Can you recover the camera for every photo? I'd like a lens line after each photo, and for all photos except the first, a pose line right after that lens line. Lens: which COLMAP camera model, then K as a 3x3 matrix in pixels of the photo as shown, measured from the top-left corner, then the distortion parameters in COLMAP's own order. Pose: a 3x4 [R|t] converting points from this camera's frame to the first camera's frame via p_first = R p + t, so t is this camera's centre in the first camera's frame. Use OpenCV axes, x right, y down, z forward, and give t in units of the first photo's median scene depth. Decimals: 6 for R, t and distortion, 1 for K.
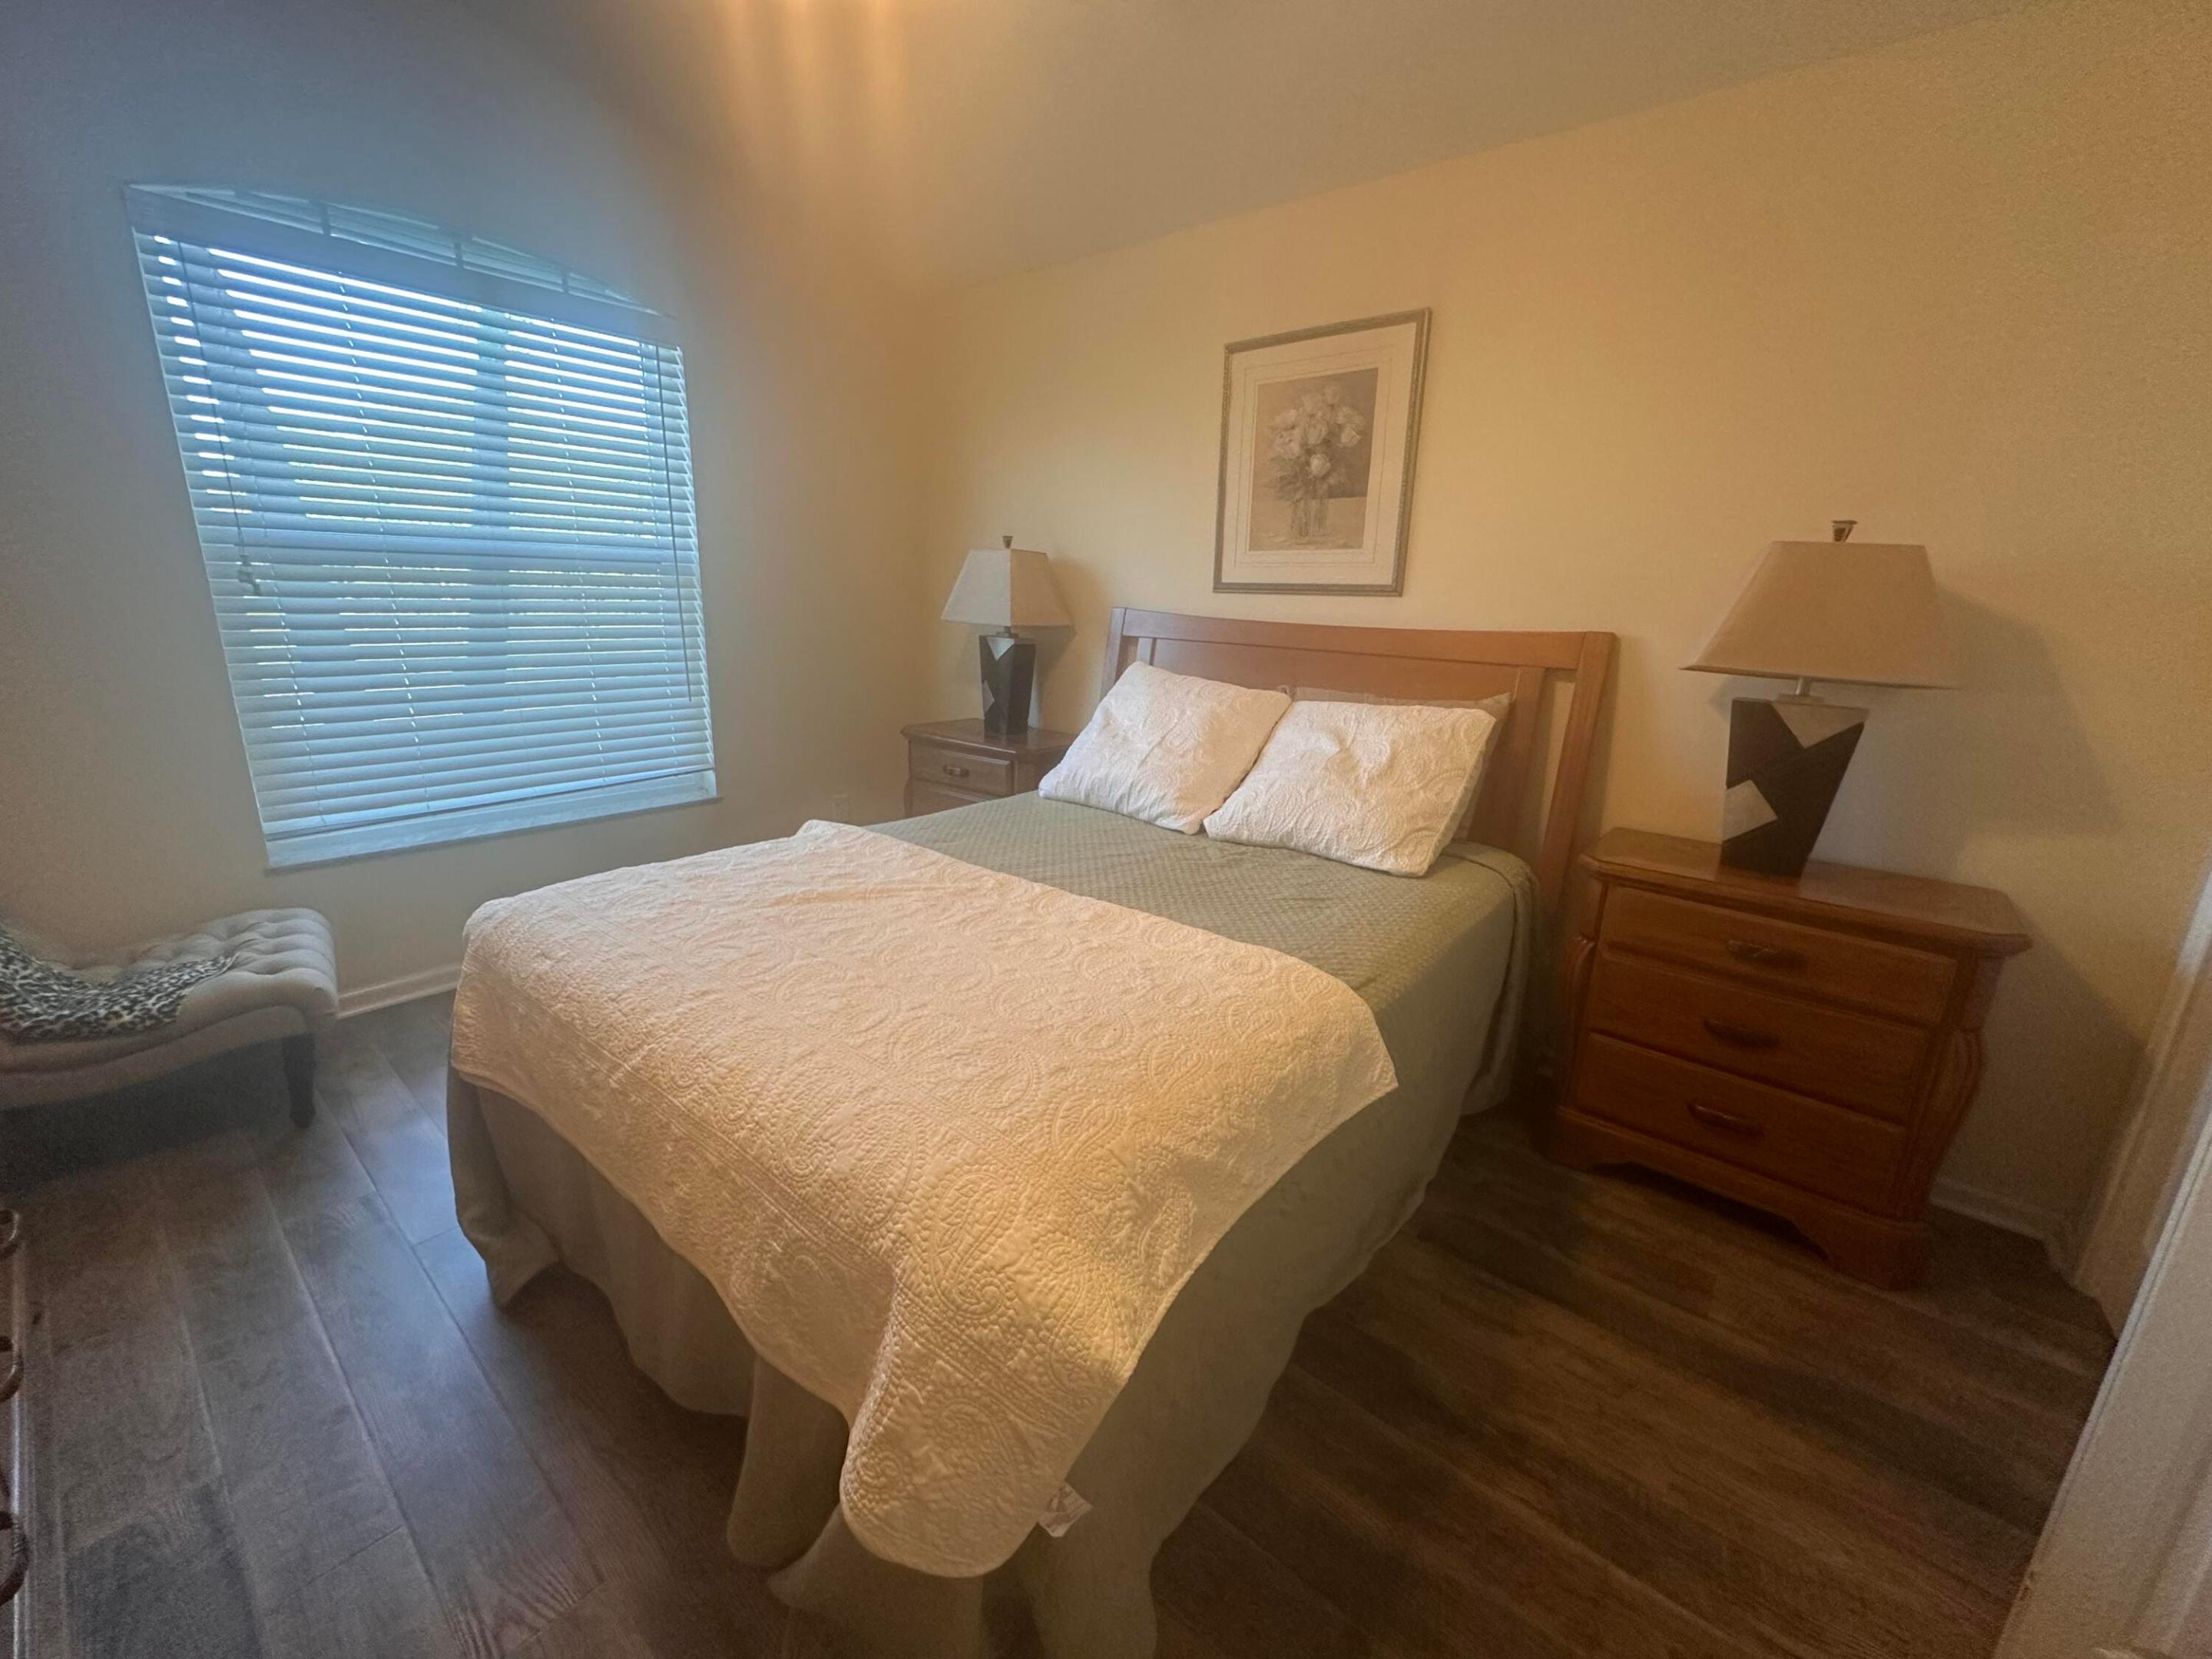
lens RADIAL K [[890.3, 0, 1106.0], [0, 890.3, 829.5], [0, 0, 1]] dist [0.000945, 0.000180]
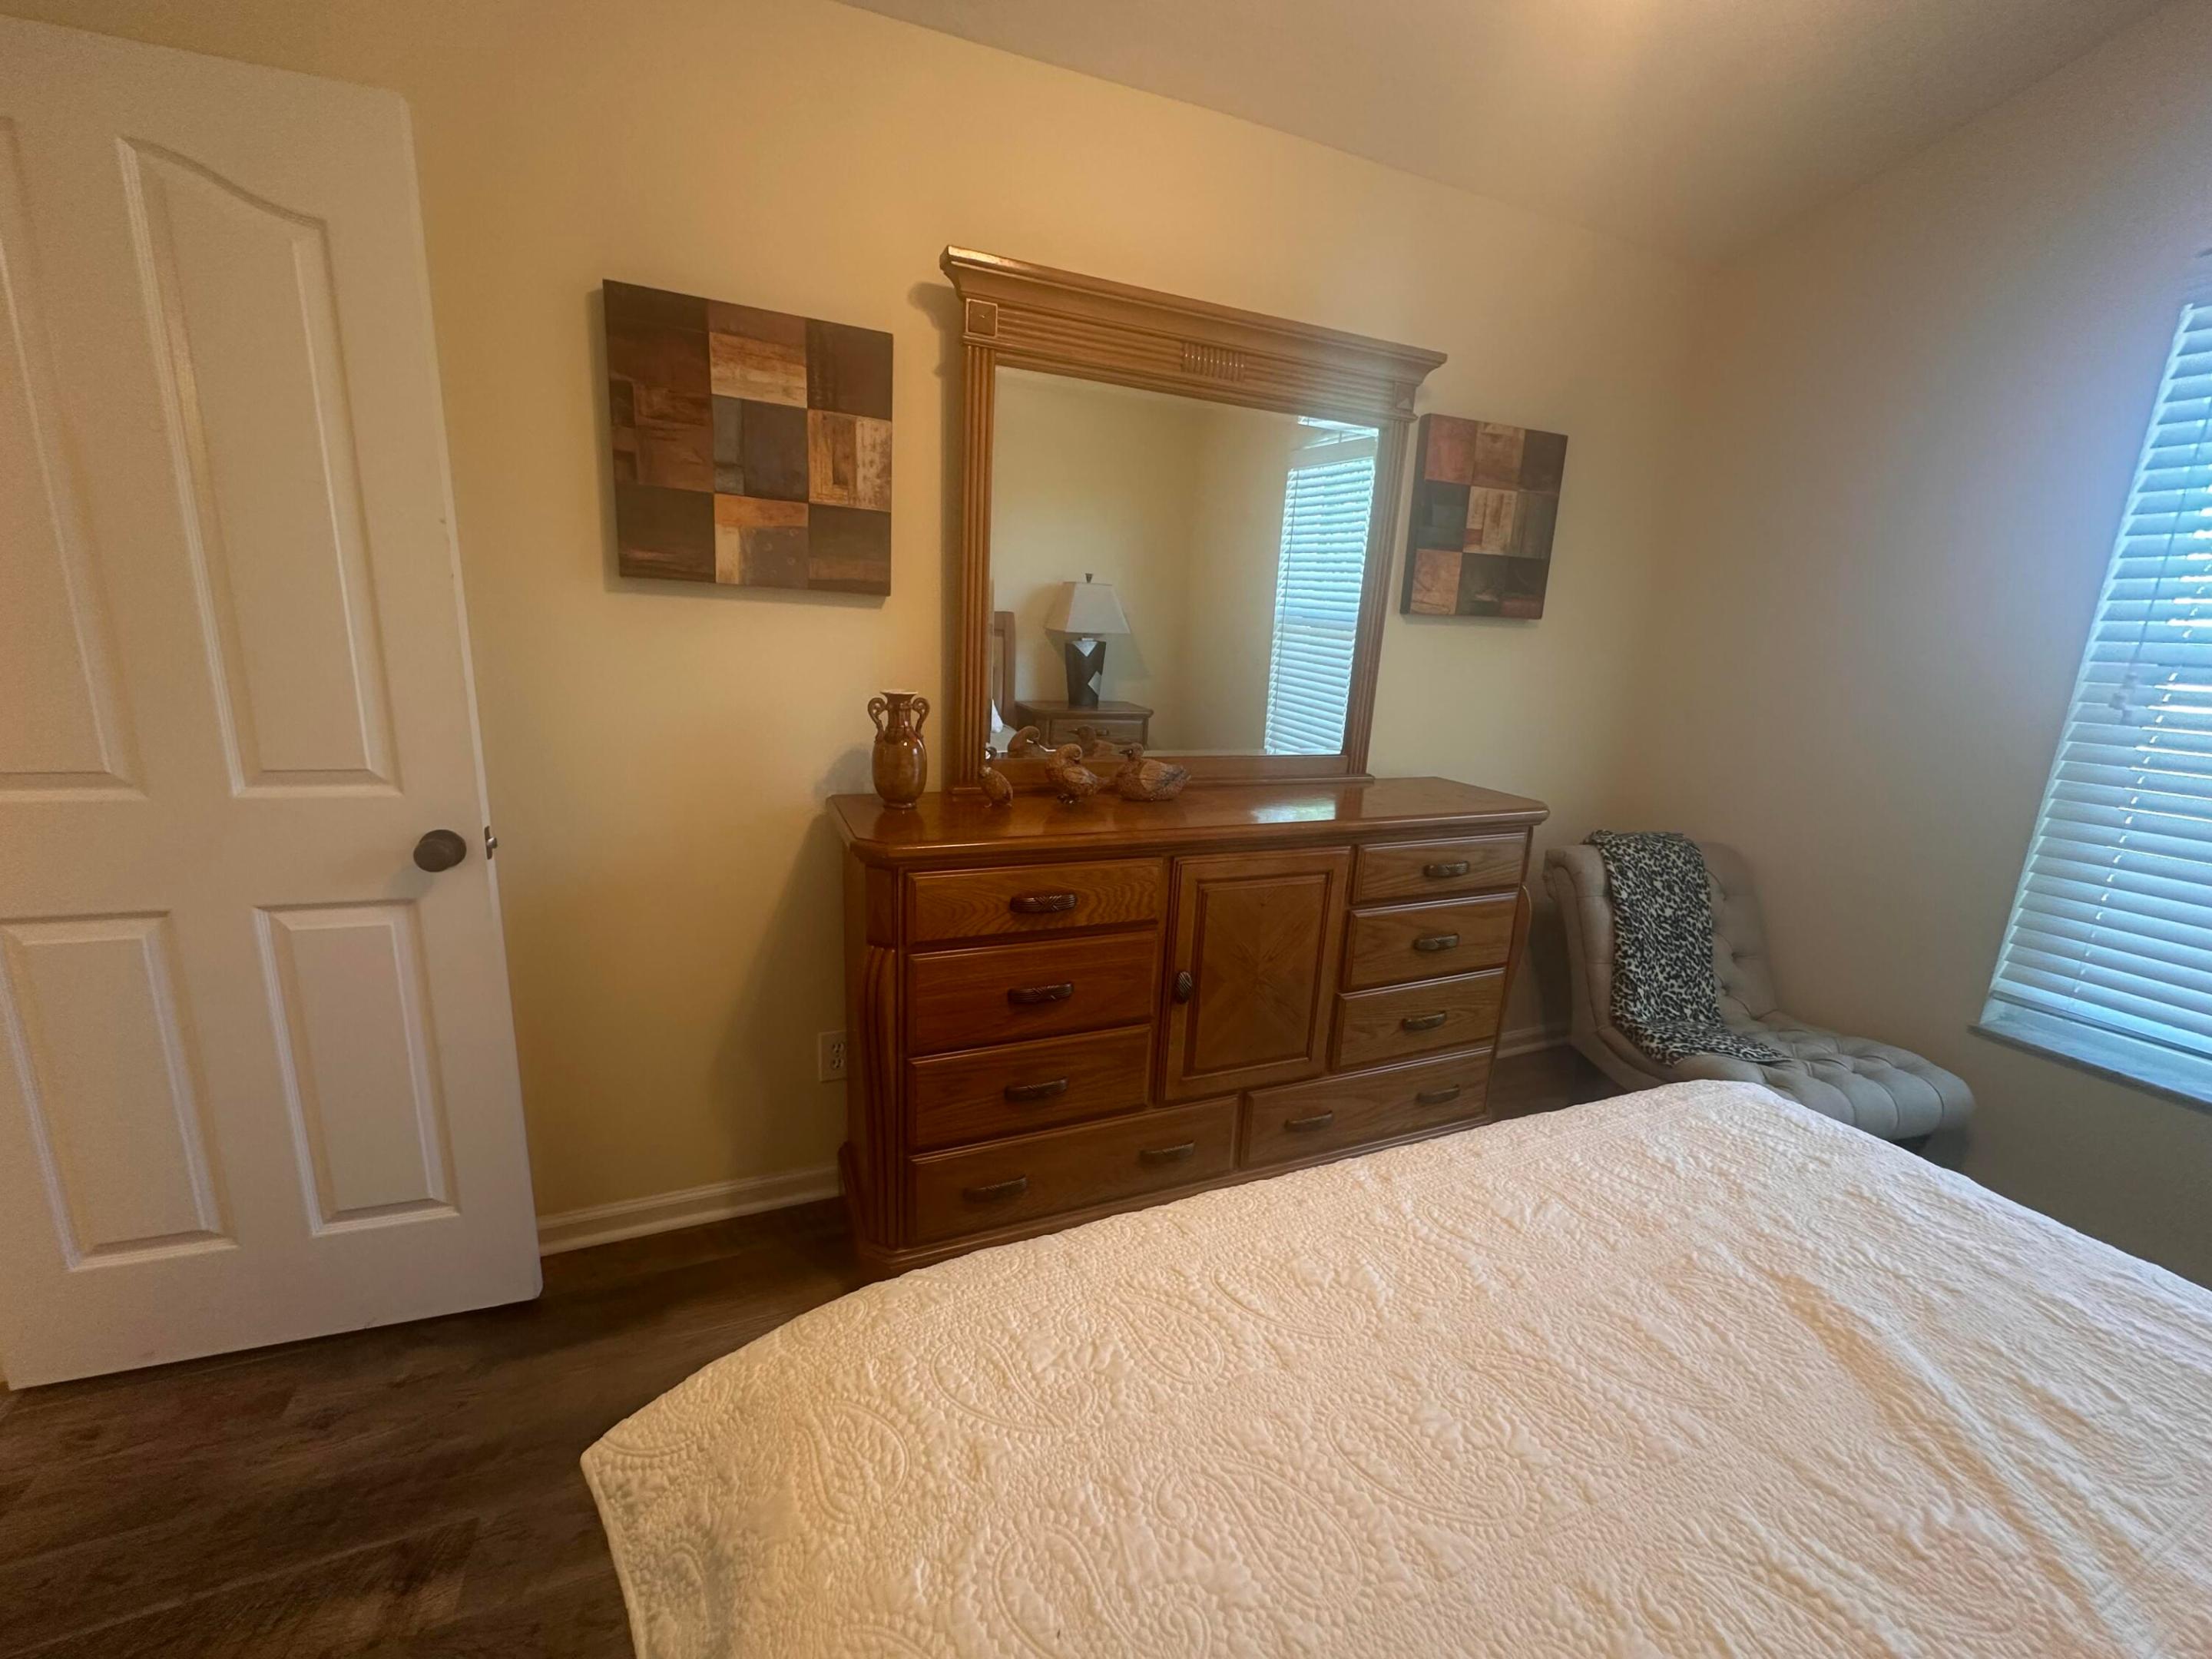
lens RADIAL K [[890.3, 0, 1106.0], [0, 890.3, 829.5], [0, 0, 1]] dist [0.000945, 0.000180]
pose [[-0.446776, 0.149873, -0.882003, 0.225176], [-0.288508, 0.909063, 0.300613, -0.191265], [0.846850, 0.388772, -0.362908, 0.690916]]
